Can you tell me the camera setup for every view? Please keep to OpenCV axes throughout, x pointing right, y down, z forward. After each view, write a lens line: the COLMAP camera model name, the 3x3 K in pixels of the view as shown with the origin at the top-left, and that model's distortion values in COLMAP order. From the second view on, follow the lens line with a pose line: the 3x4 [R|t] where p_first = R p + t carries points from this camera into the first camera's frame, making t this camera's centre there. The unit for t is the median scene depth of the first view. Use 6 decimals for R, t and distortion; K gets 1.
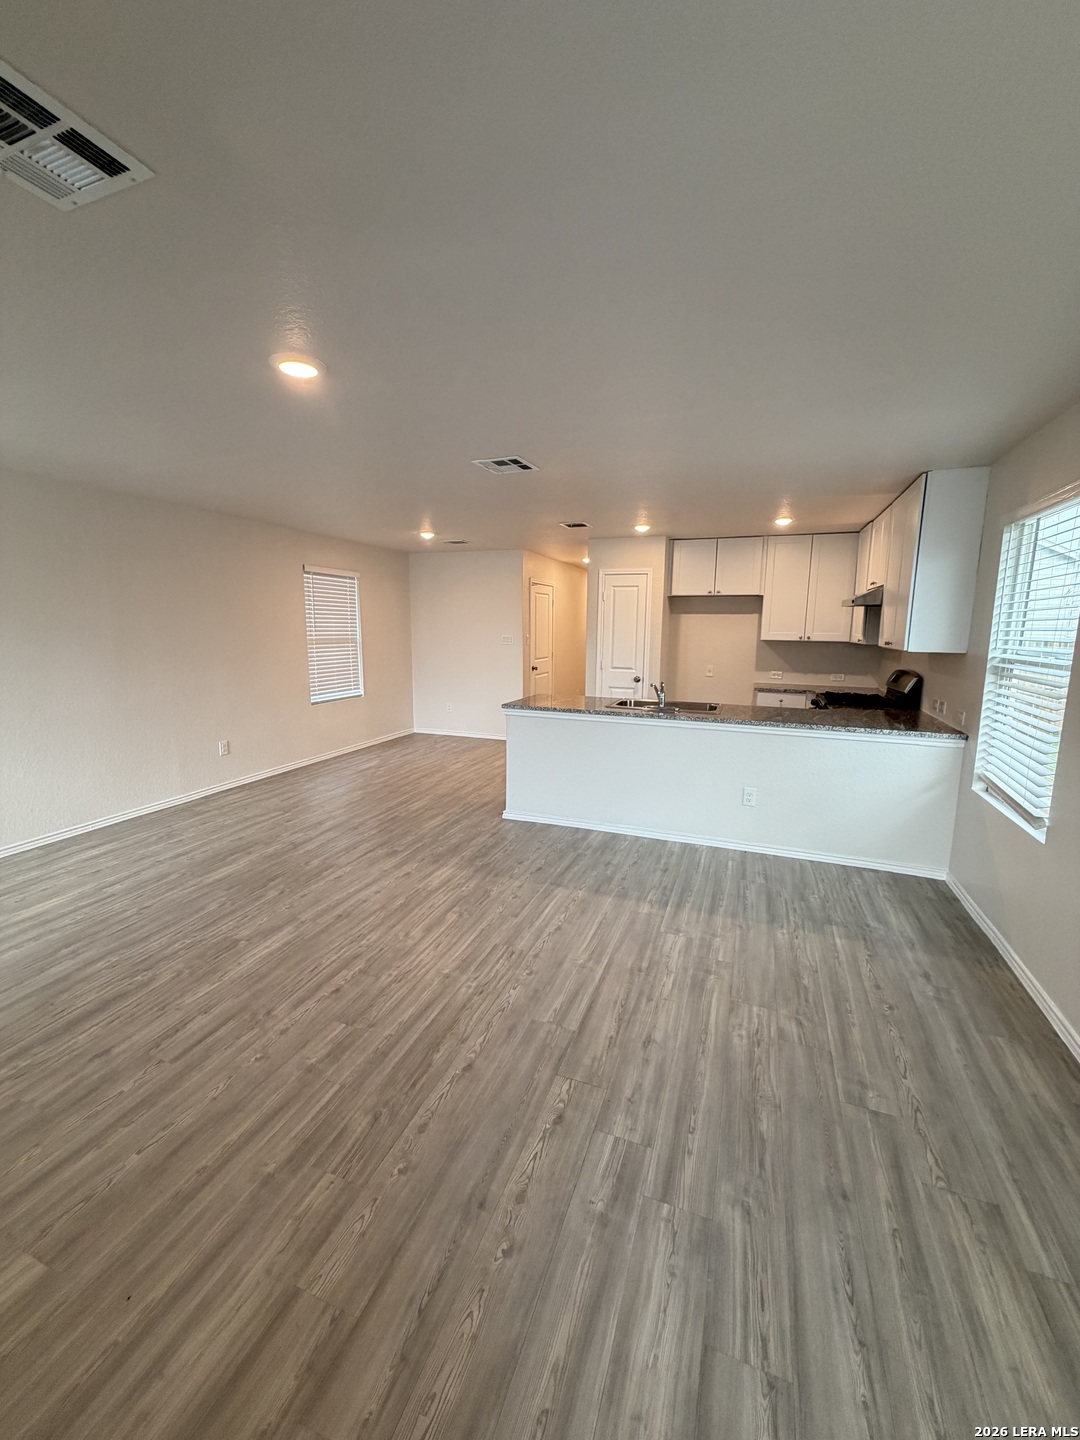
lens RADIAL K [[573.4, 0, 543.7], [0, 573.4, 716.2], [0, 0, 1]] dist [0.000700, -0.000144]
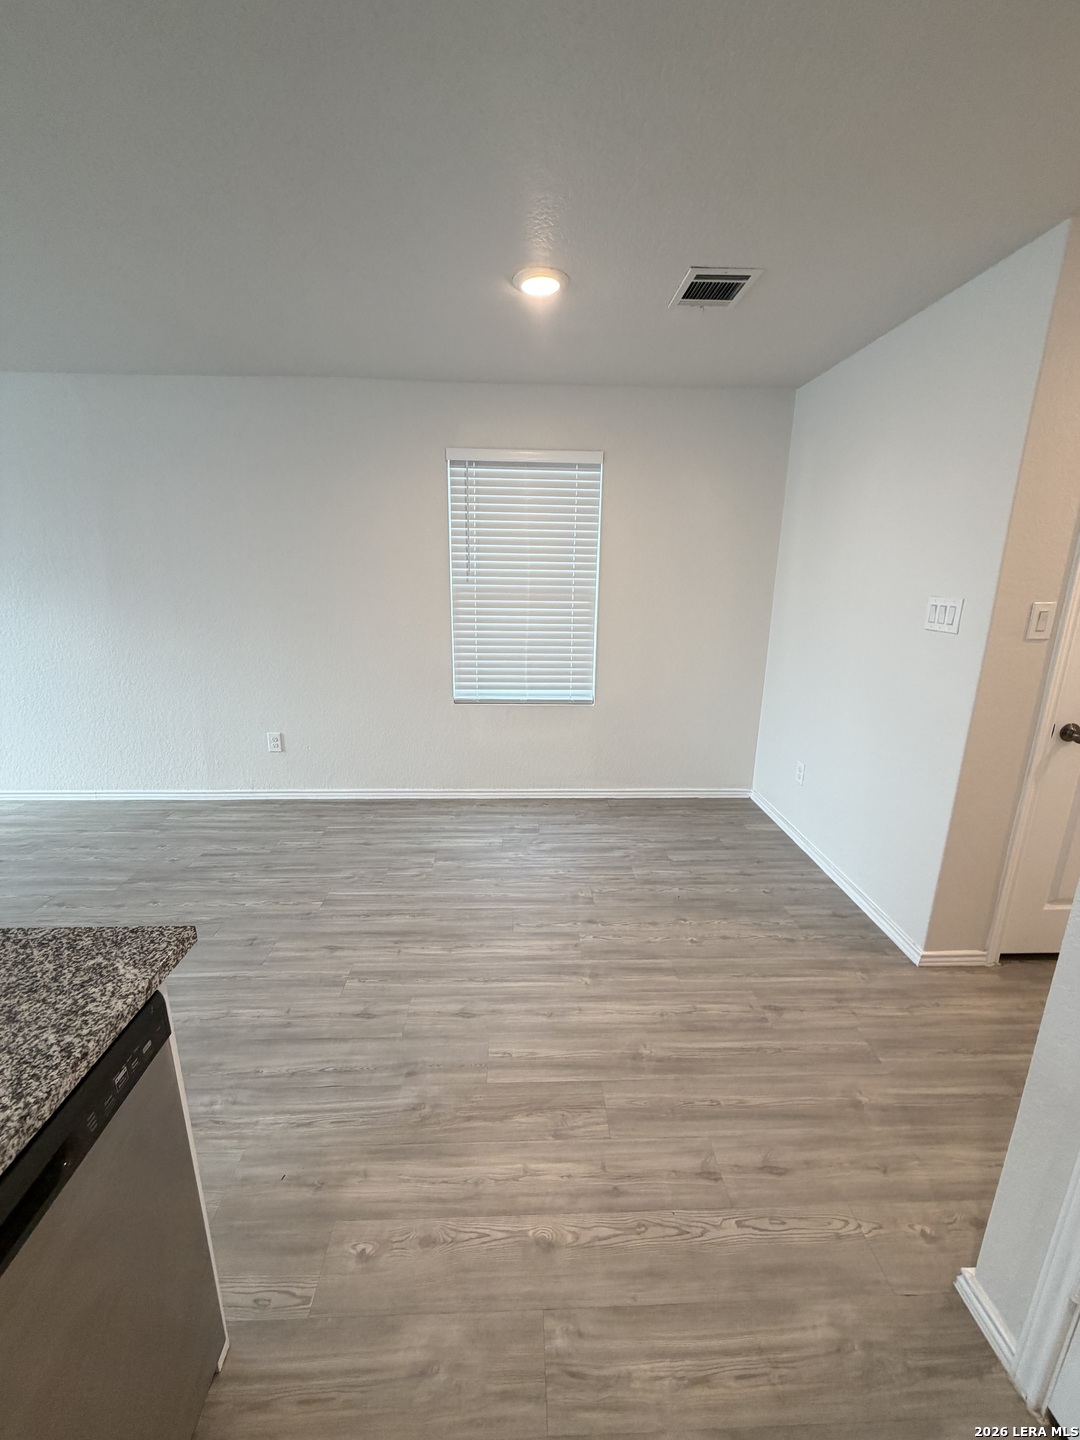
lens RADIAL K [[573.4, 0, 538.9], [0, 573.4, 718.3], [0, 0, 1]] dist [0.000700, -0.000144]
pose [[0.391437, 0.233337, -0.890130, 0.209998], [-0.155099, 0.970207, 0.186123, -0.180105], [0.907040, 0.065203, 0.415965, 1.195739]]
